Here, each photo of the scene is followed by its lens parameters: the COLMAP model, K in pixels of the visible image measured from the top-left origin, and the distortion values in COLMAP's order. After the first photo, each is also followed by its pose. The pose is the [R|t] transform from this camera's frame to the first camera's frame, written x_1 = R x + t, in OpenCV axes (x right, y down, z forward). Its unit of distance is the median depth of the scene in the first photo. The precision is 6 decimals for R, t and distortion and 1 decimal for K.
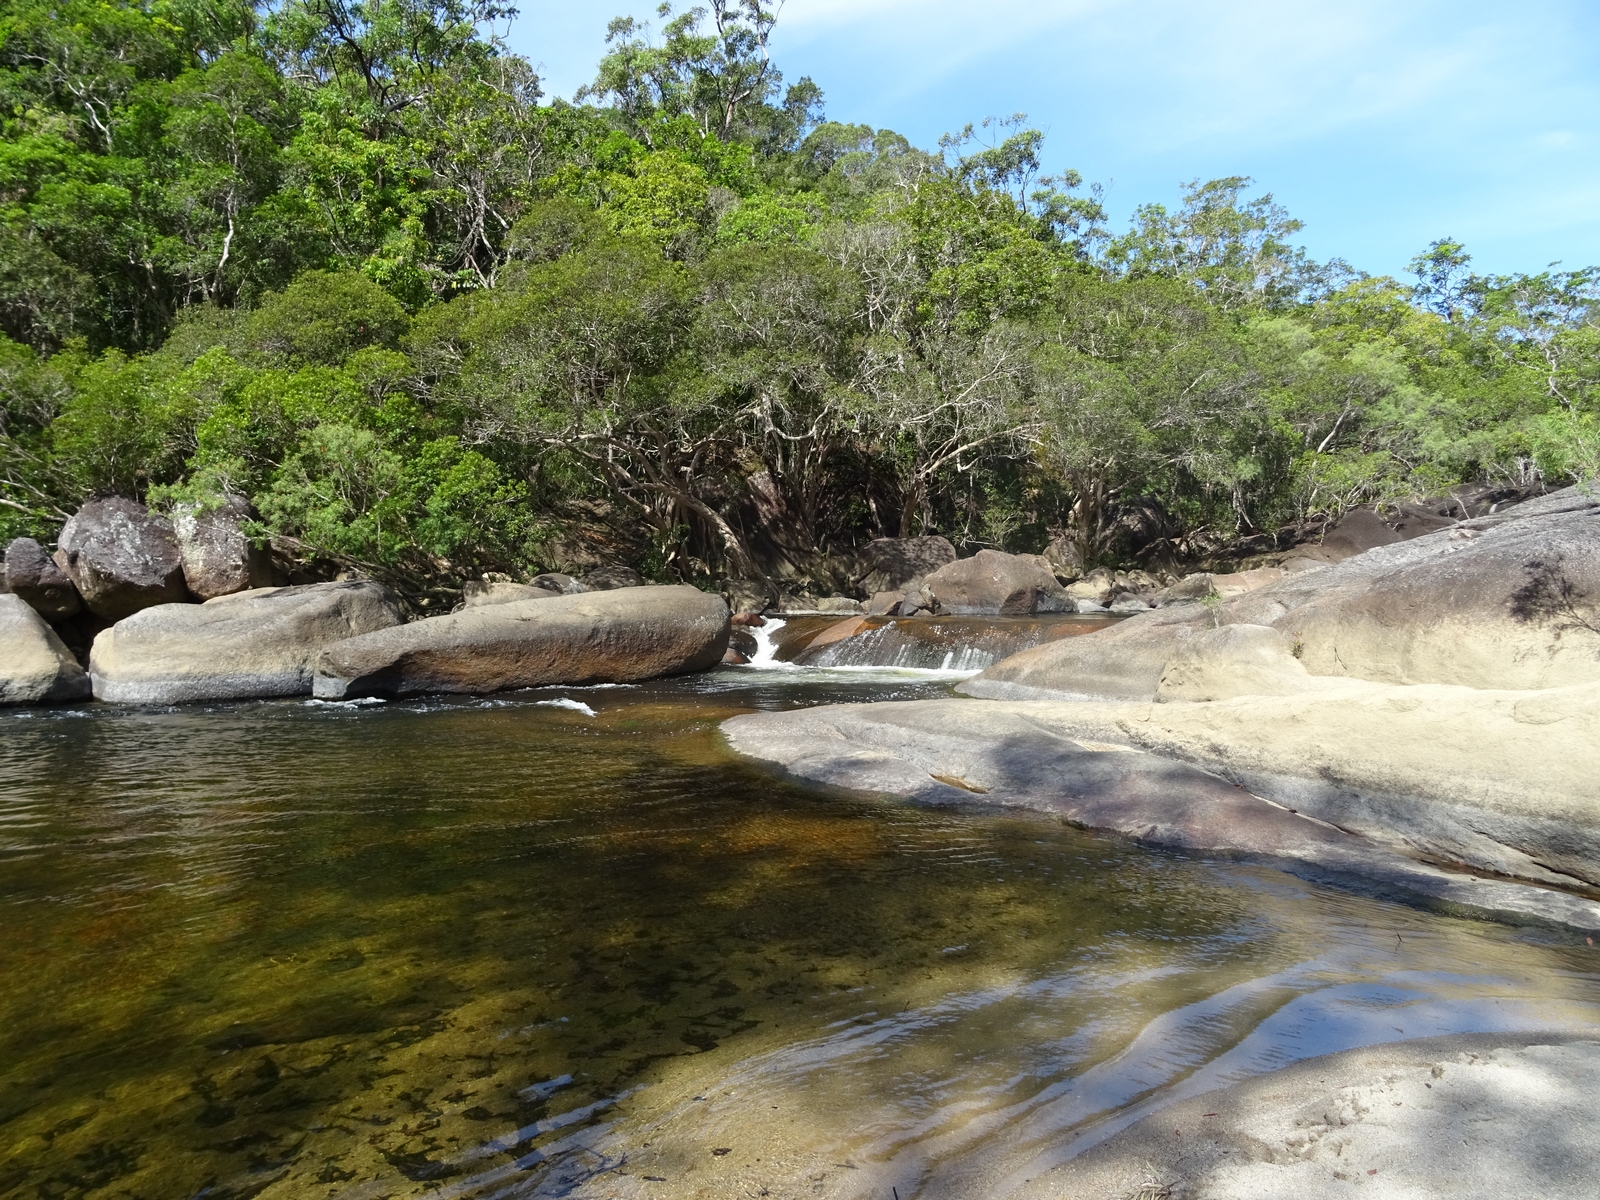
lens RADIAL K [[1142.8, 0, 800.0], [0, 1142.8, 600.0], [0, 0, 1]] dist [-0.036148, 0.038057]
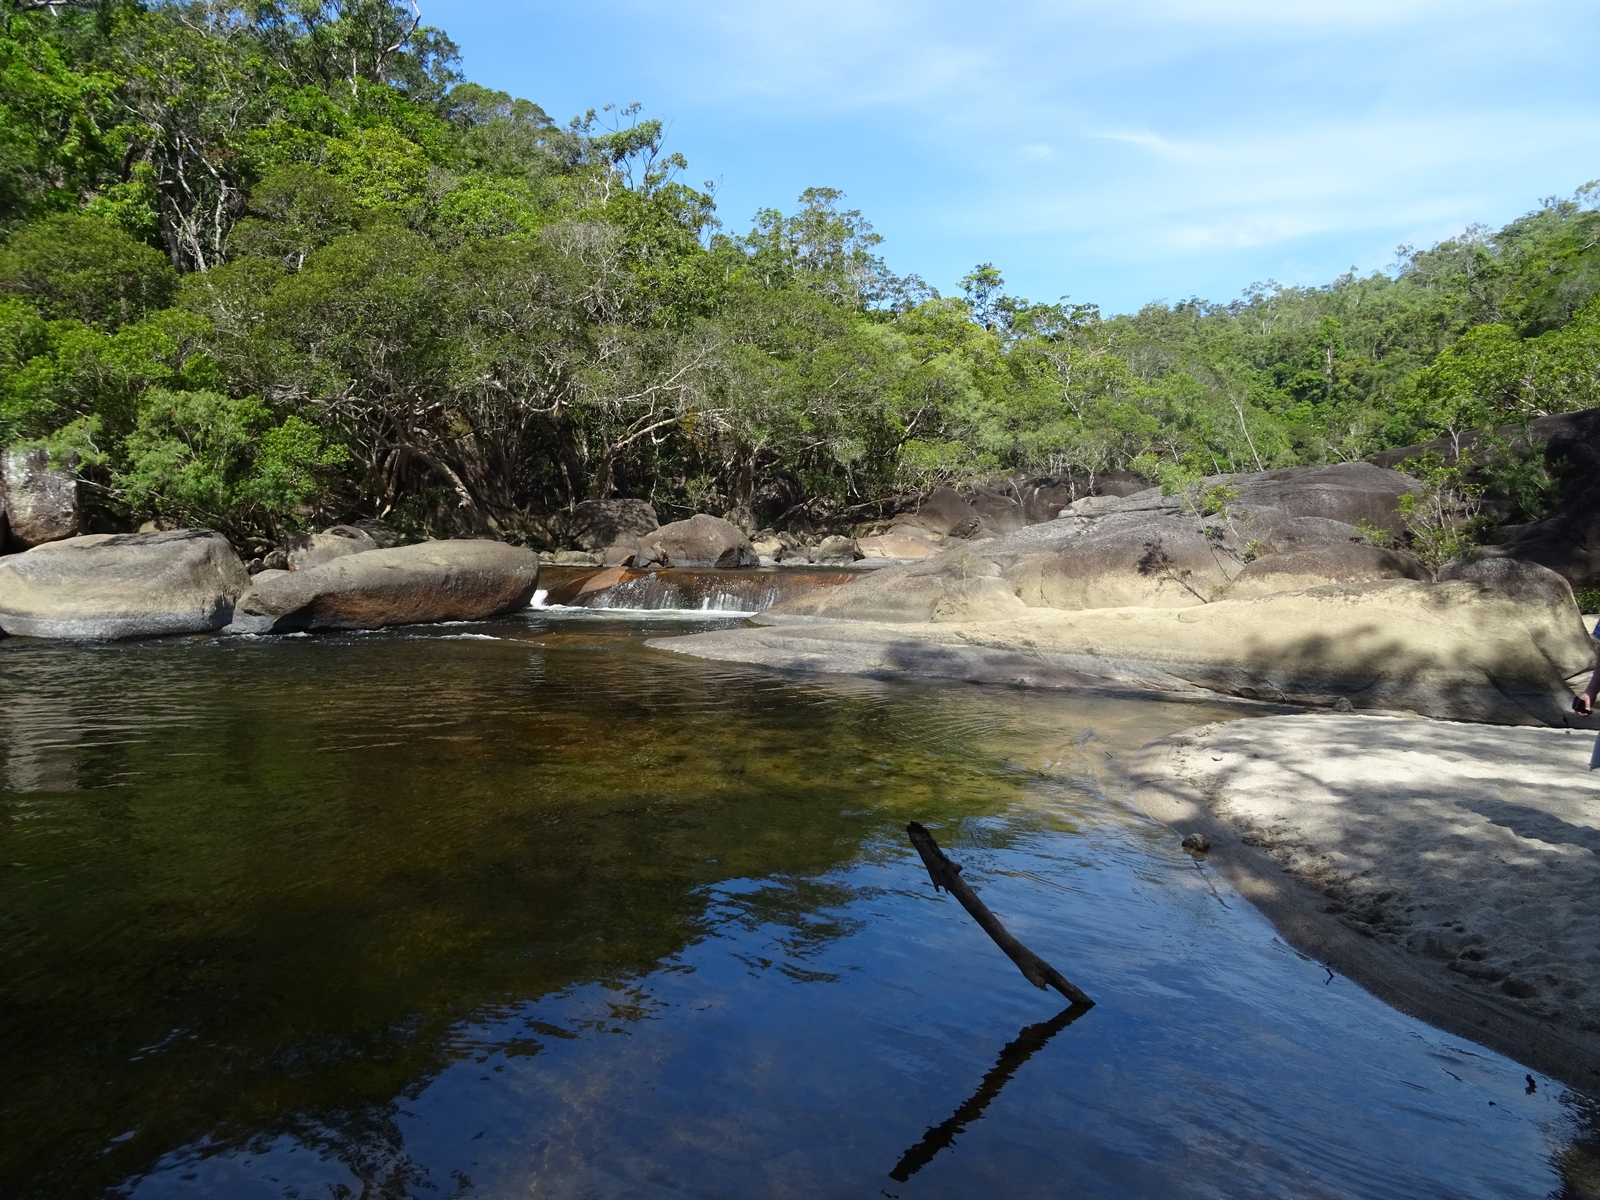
lens RADIAL K [[1142.8, 0, 800.0], [0, 1142.8, 600.0], [0, 0, 1]] dist [-0.036148, 0.038057]
pose [[0.923738, 0.000826, 0.383025, -0.188062], [-0.016785, 0.999124, 0.038327, -0.000909], [-0.382658, -0.041833, 0.922943, -0.155281]]
